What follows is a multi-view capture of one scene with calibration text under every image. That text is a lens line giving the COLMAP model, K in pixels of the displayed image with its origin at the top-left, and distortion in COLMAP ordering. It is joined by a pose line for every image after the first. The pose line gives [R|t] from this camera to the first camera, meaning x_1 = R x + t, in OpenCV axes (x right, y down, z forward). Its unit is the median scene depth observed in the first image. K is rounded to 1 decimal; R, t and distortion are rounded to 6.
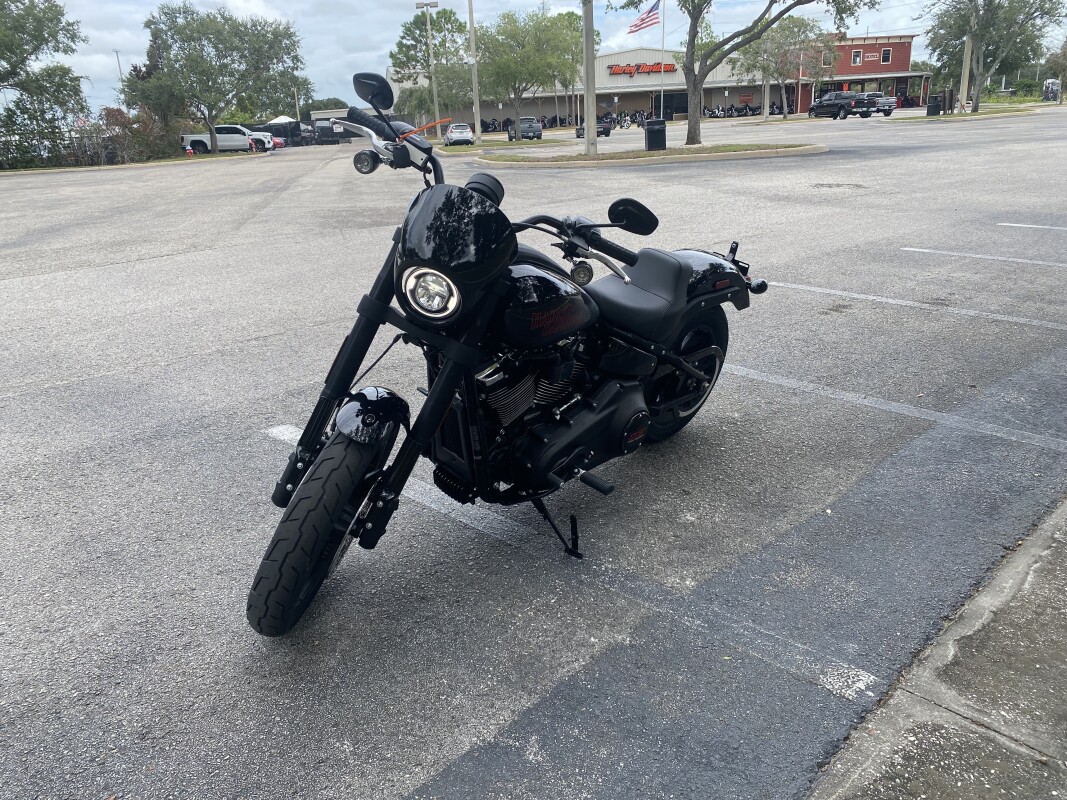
lens RADIAL K [[822.8, 0, 526.7], [0, 822.8, 396.5], [0, 0, 1]] dist [0.008776, 0.000482]
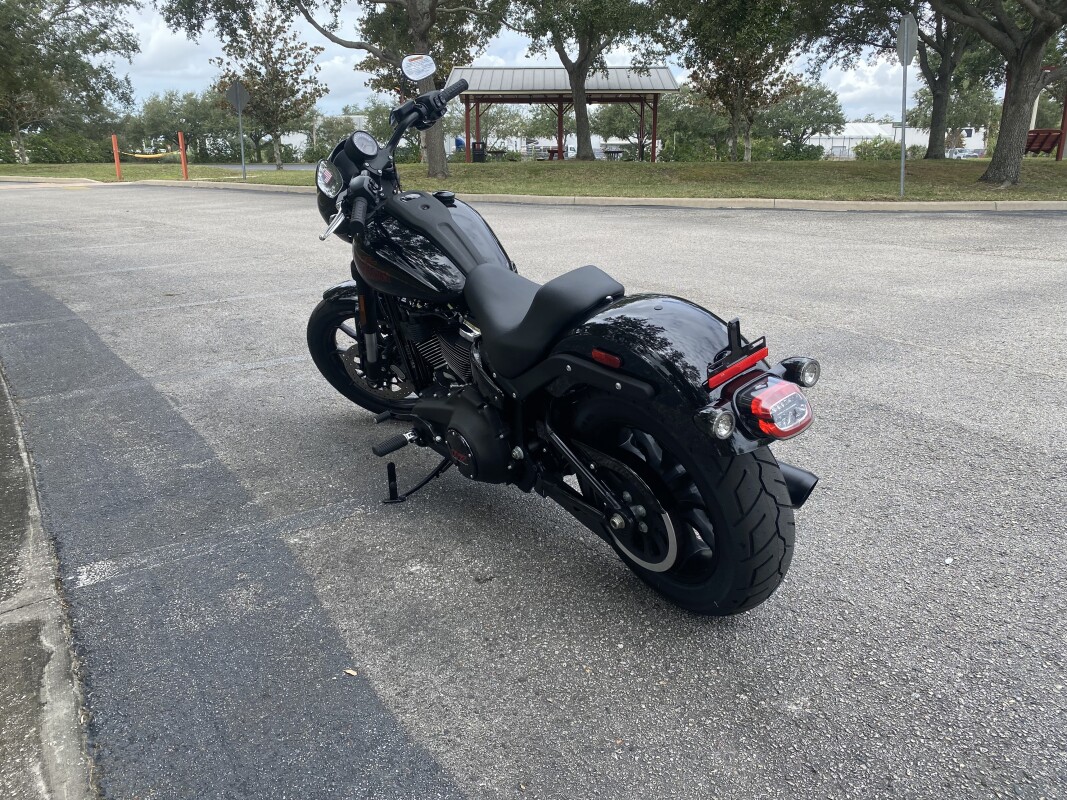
lens RADIAL K [[812.0, 0, 526.5], [0, 812.0, 401.4], [0, 0, 1]] dist [0.011665, -0.007947]
pose [[-0.216185, 0.333501, -0.917628, 0.060960], [-0.297252, 0.872755, 0.387222, -0.024502], [0.930003, 0.356478, -0.089543, 0.078349]]
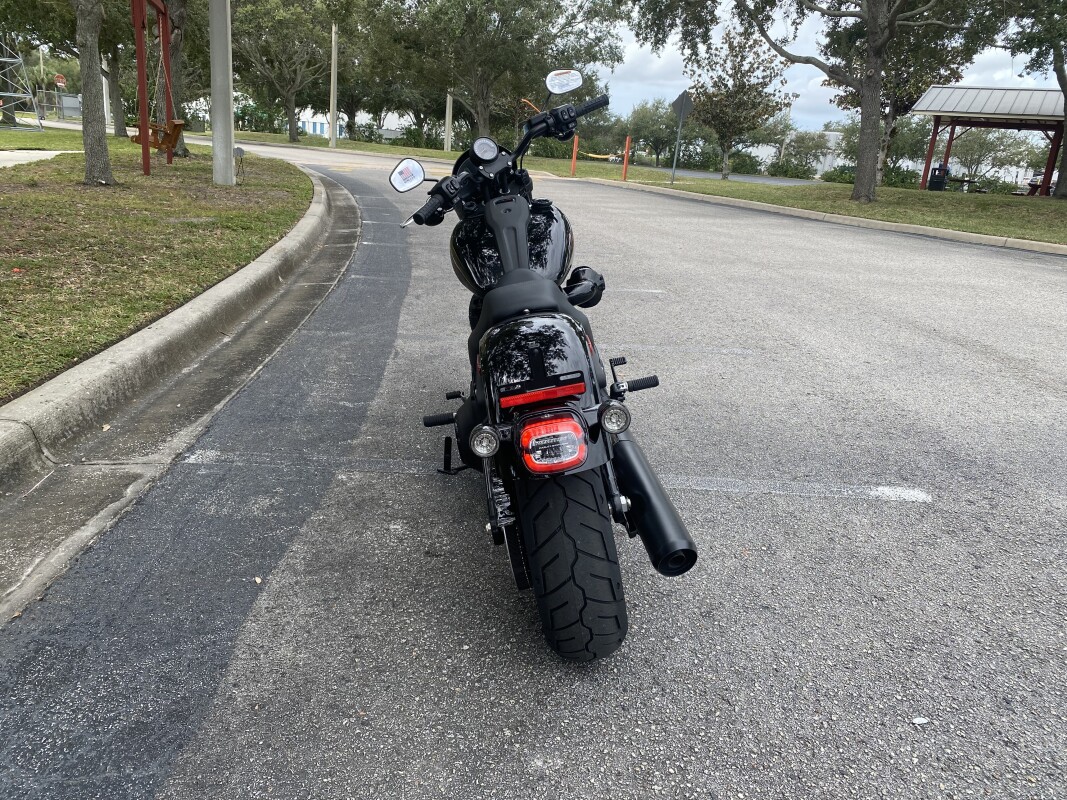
lens RADIAL K [[810.5, 0, 516.7], [0, 810.5, 394.3], [0, 0, 1]] dist [0.016825, -0.013991]
pose [[-0.701782, 0.205314, -0.682164, 0.048483], [-0.264826, 0.813759, 0.517362, -0.033531], [0.661339, 0.543731, -0.516709, 0.103594]]
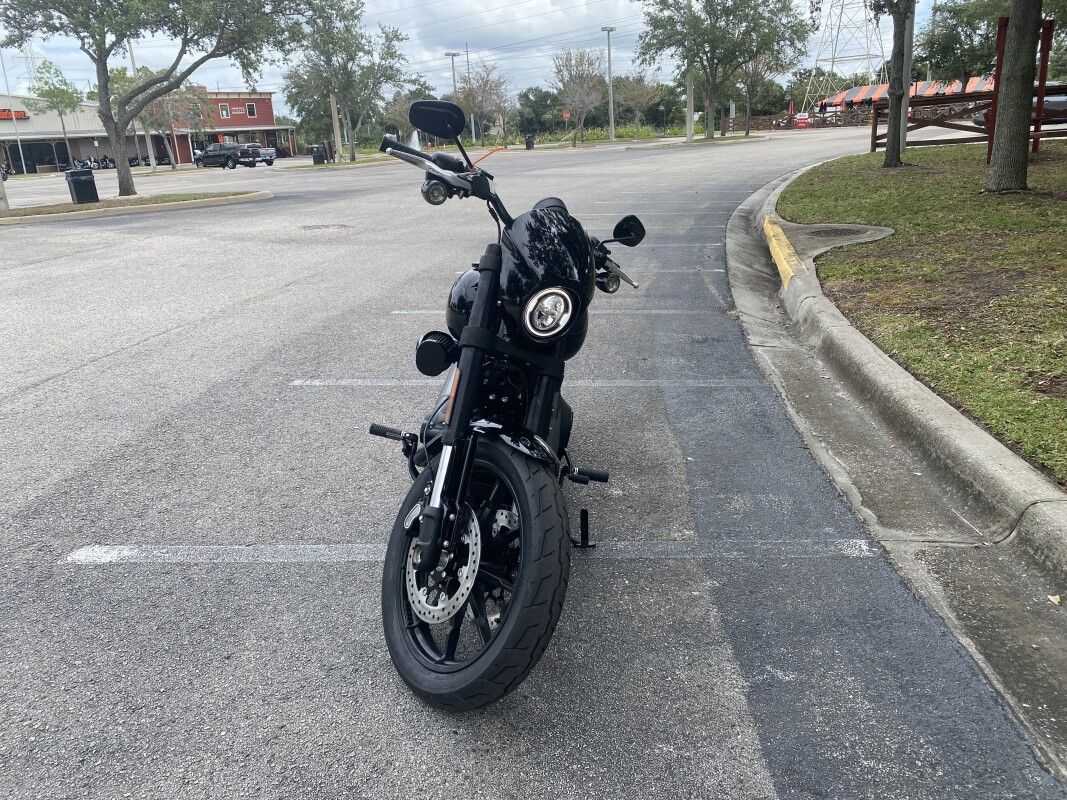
lens RADIAL K [[812.0, 0, 526.5], [0, 812.0, 401.4], [0, 0, 1]] dist [0.011665, -0.007947]
pose [[0.757364, -0.193611, 0.623630, -0.040820], [0.222795, 0.974342, 0.031920, -0.002932], [-0.613809, 0.114767, 0.781068, 0.012332]]
